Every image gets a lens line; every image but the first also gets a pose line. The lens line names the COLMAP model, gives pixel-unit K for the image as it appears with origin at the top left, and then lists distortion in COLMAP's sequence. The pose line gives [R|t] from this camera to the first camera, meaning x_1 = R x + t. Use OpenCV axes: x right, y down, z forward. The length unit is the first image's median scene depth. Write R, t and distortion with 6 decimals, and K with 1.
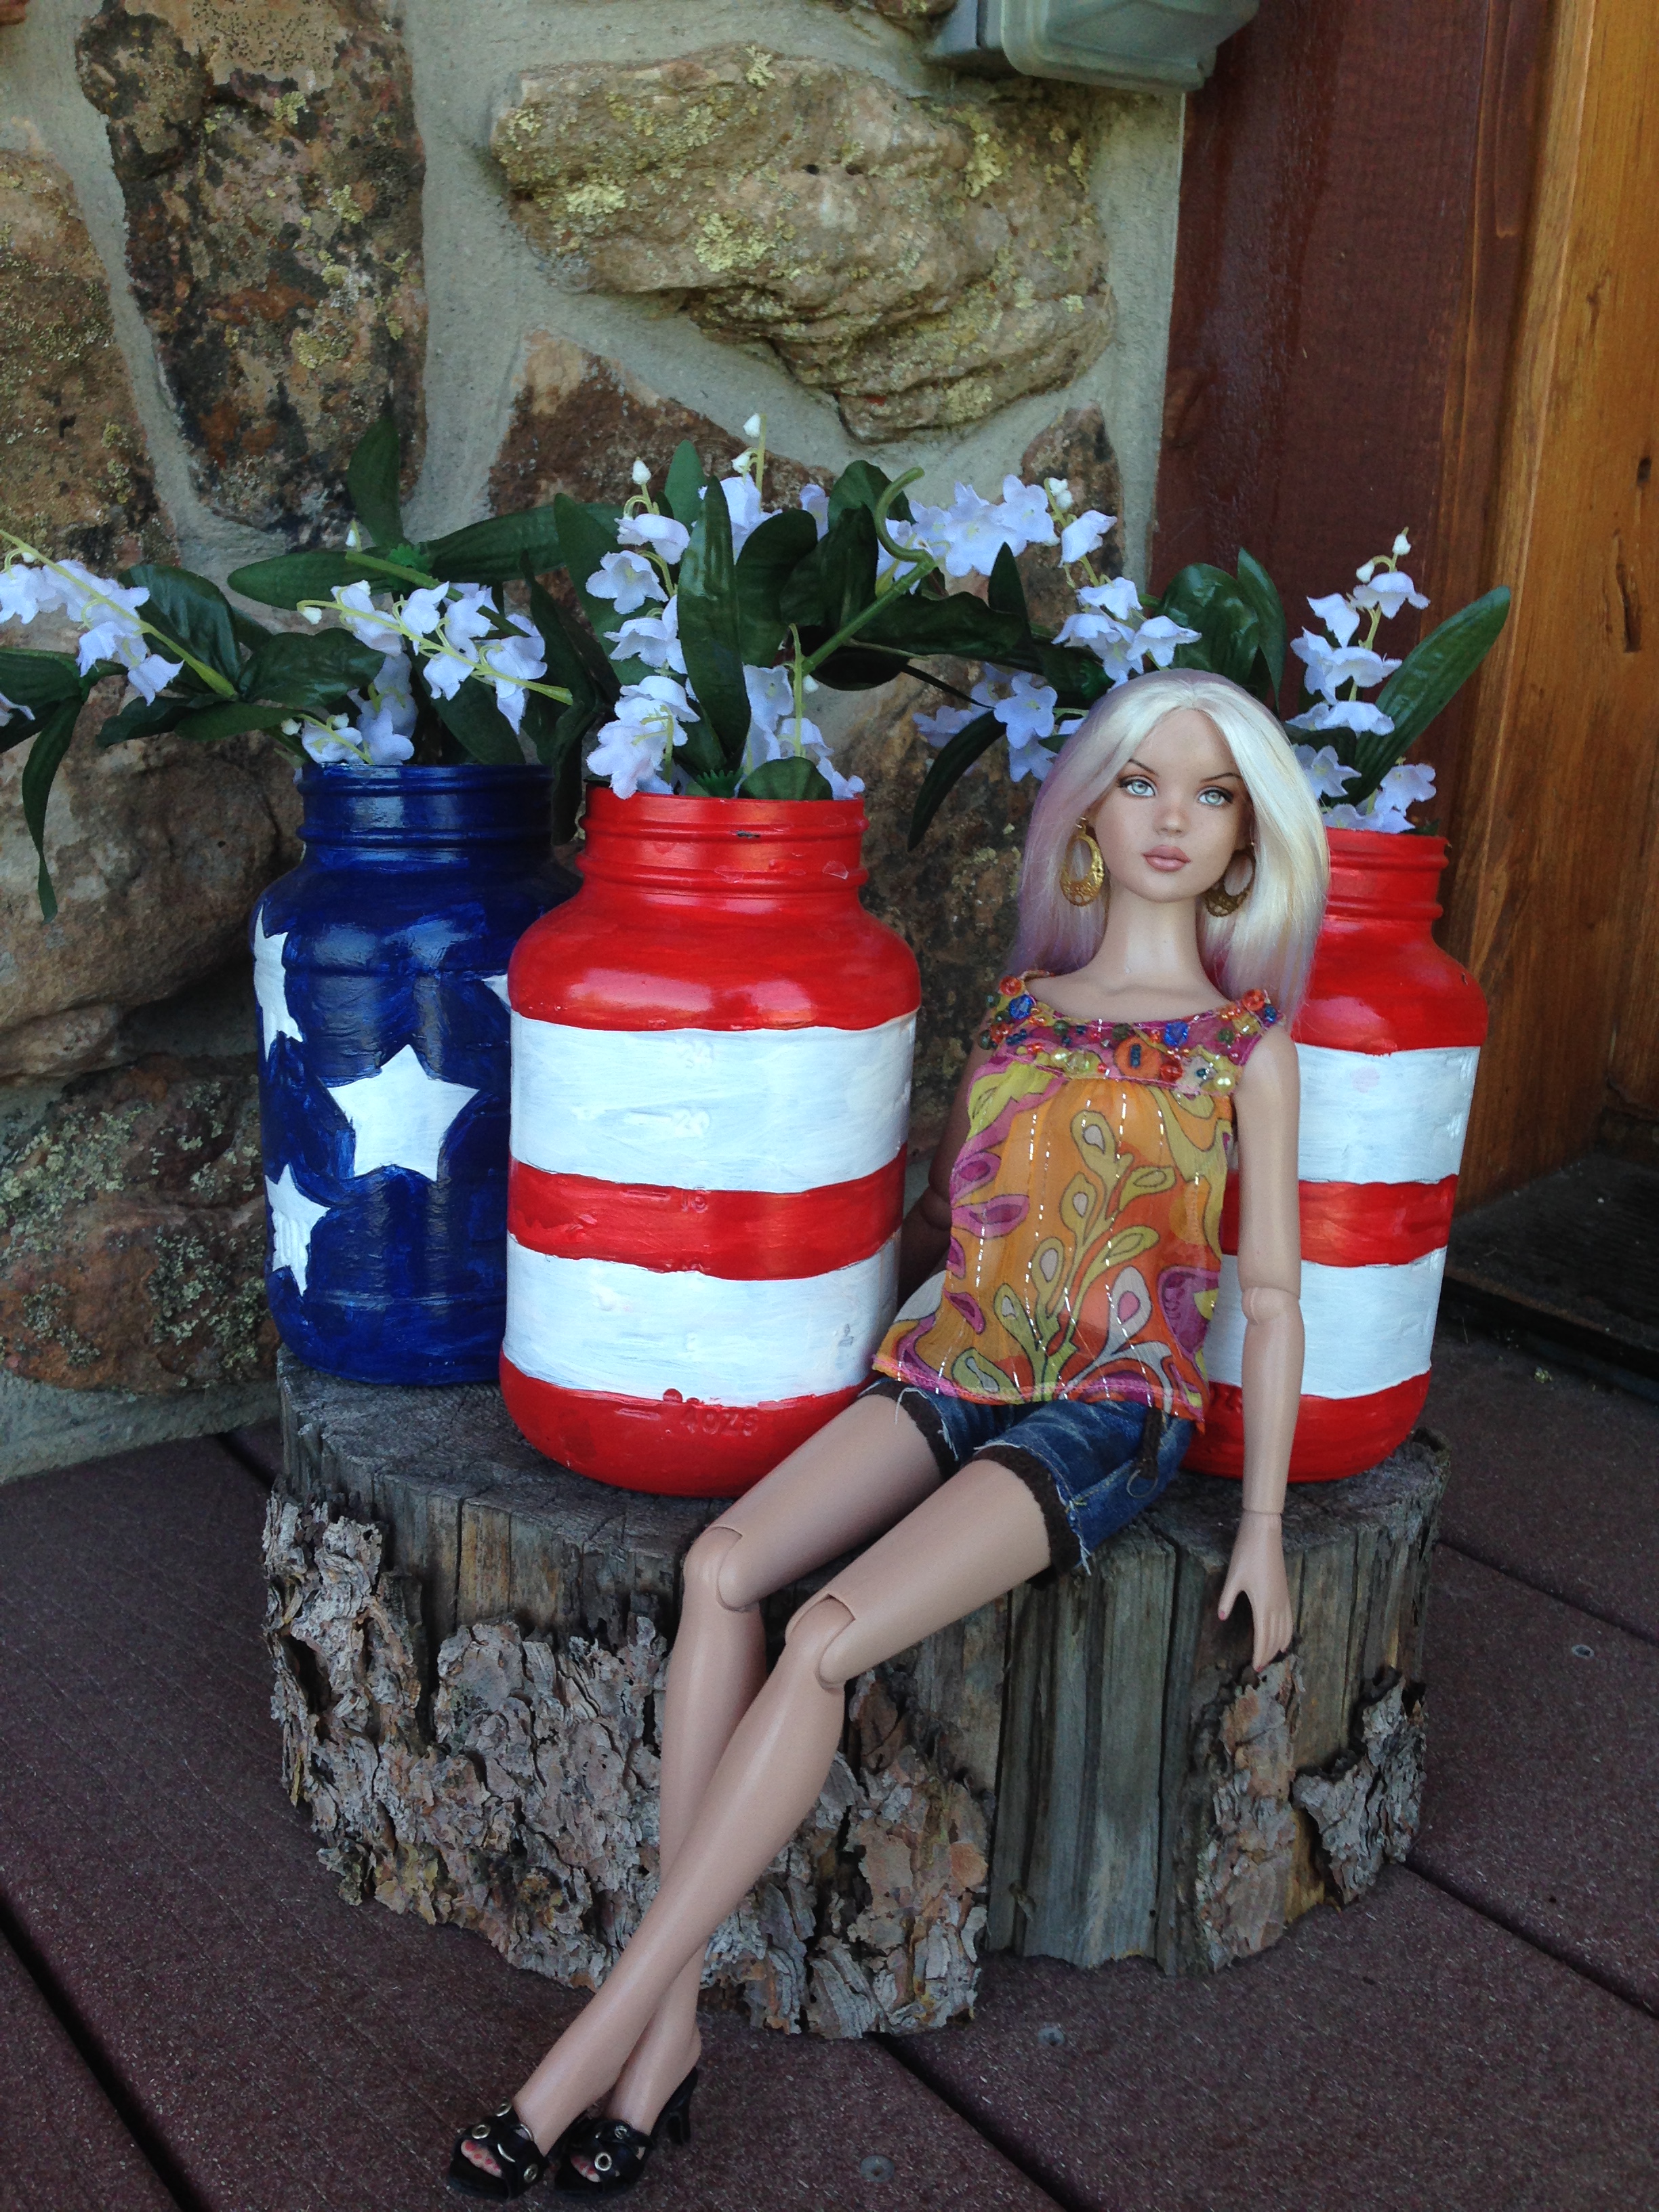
lens RADIAL K [[2139.0, 0, 829.5], [0, 2139.0, 1106.0], [0, 0, 1]] dist [0.013921, 0.002285]
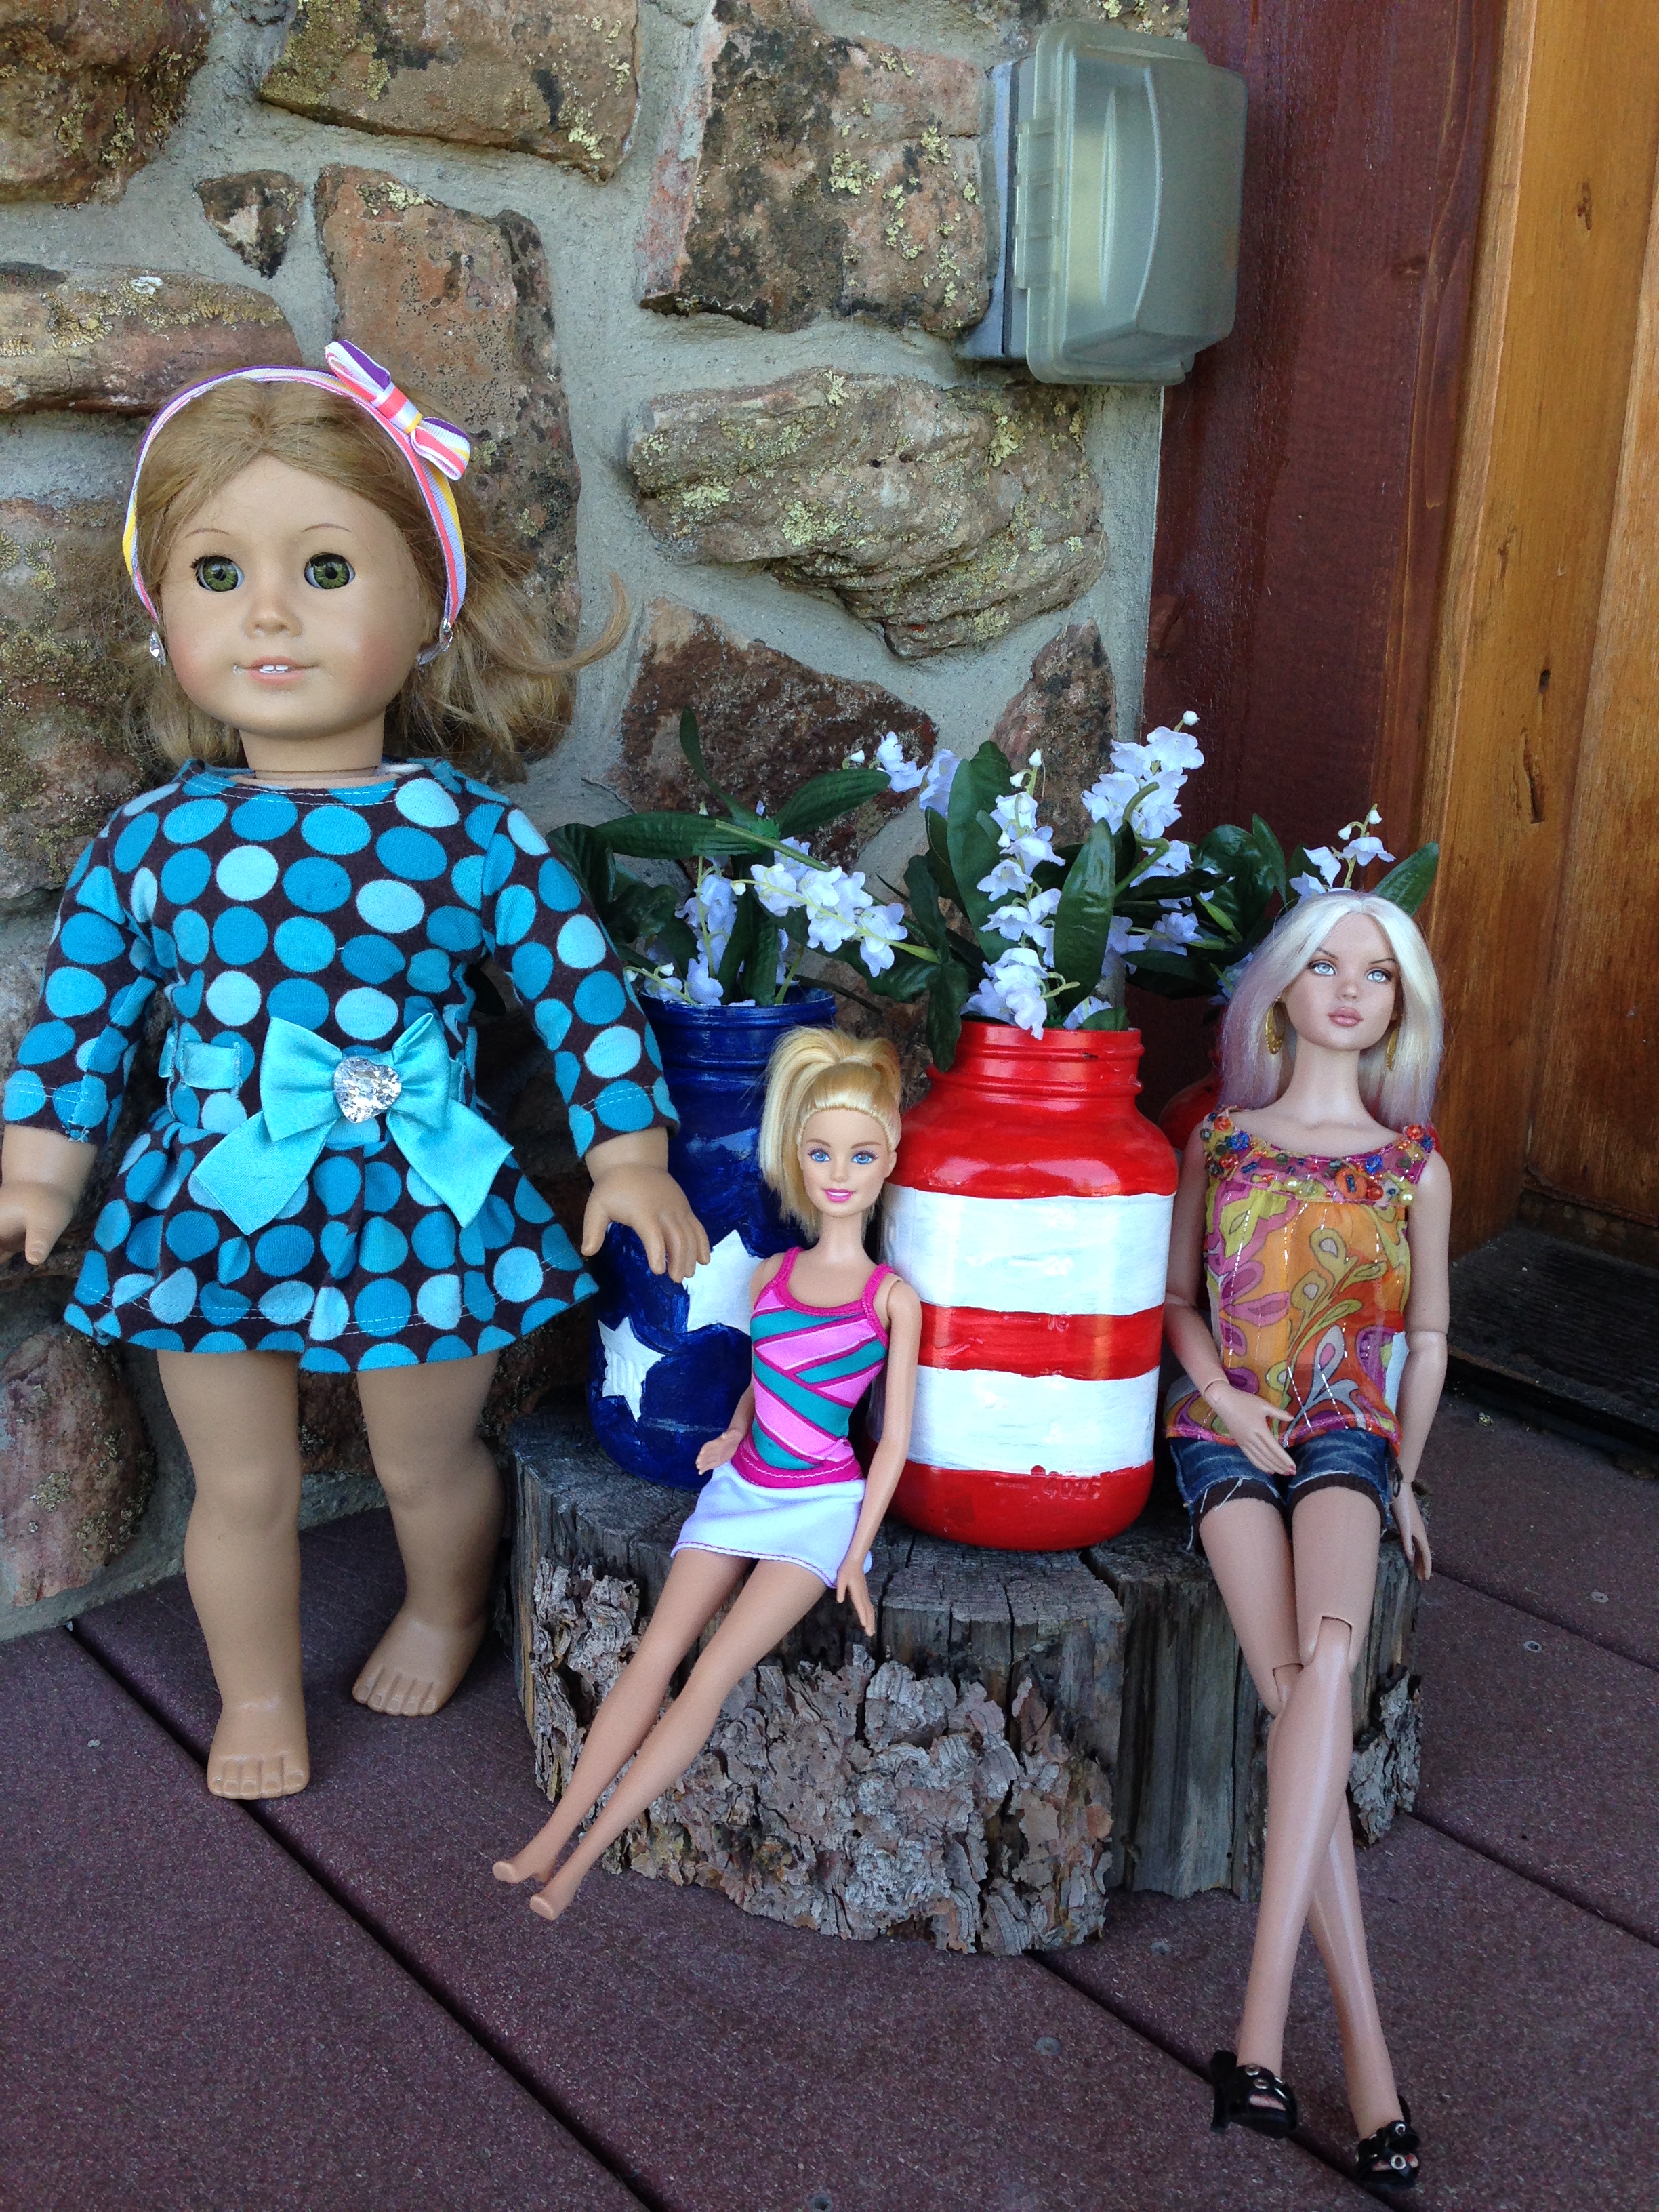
lens RADIAL K [[2069.4, 0, 829.5], [0, 2069.4, 1106.0], [0, 0, 1]] dist [0.000605, 0.110051]
pose [[0.999074, -0.024086, 0.035650, -0.129292], [0.024534, 0.999625, -0.012202, -0.078396], [-0.035343, 0.013066, 0.999290, -0.282526]]
